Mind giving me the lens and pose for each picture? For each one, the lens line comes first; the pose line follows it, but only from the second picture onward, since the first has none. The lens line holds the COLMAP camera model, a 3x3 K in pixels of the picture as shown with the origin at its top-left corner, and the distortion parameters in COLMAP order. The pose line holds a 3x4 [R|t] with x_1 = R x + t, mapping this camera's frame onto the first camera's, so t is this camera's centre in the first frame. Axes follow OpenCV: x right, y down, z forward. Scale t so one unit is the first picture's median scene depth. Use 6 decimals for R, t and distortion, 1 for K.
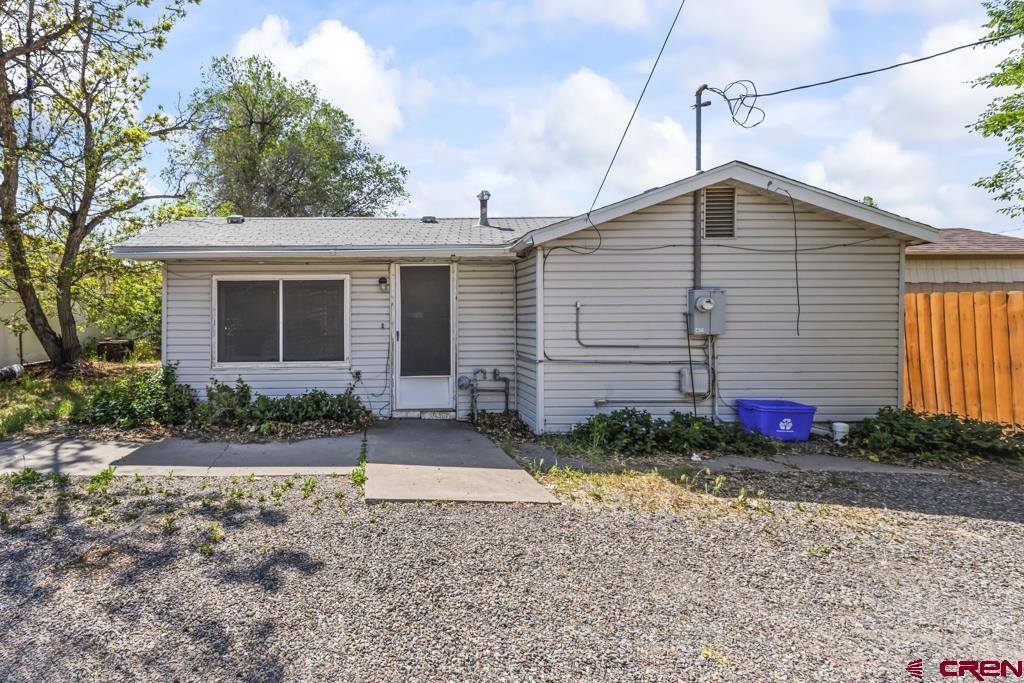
lens RADIAL K [[538.2, 0, 507.3], [0, 538.2, 315.3], [0, 0, 1]] dist [-0.000334, -0.000072]
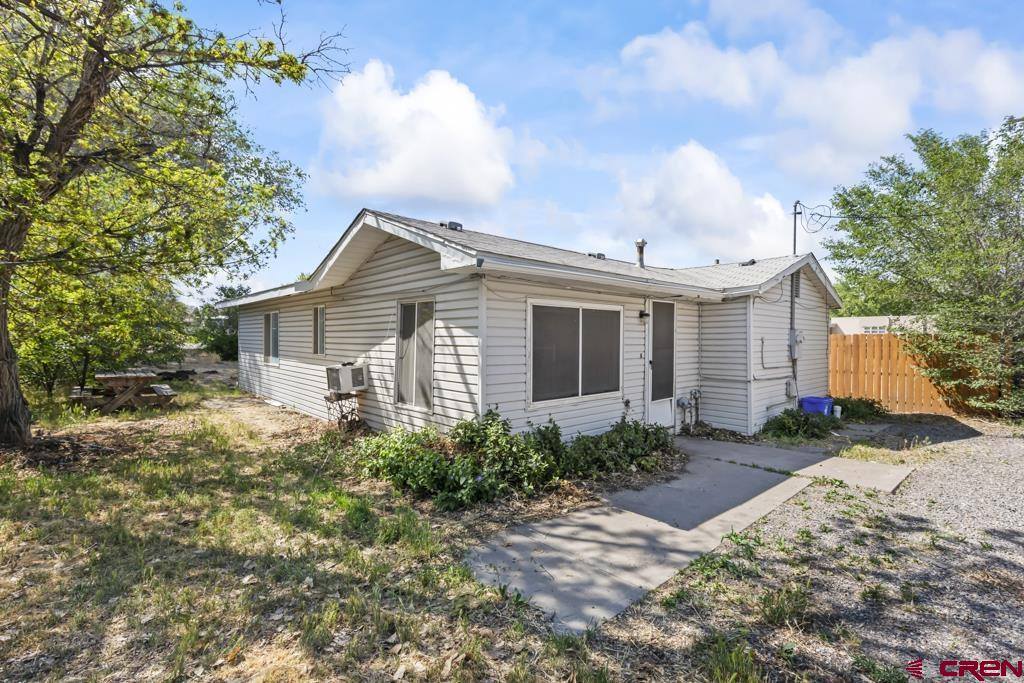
lens RADIAL K [[469.9, 0, 512.1], [0, 469.9, 341.5], [0, 0, 1]] dist [0.003250, 0.000757]
pose [[0.736450, 0.005460, 0.676470, -1.056770], [-0.009709, 0.999950, 0.002500, -0.008623], [-0.676422, -0.008409, 0.736466, 0.483526]]
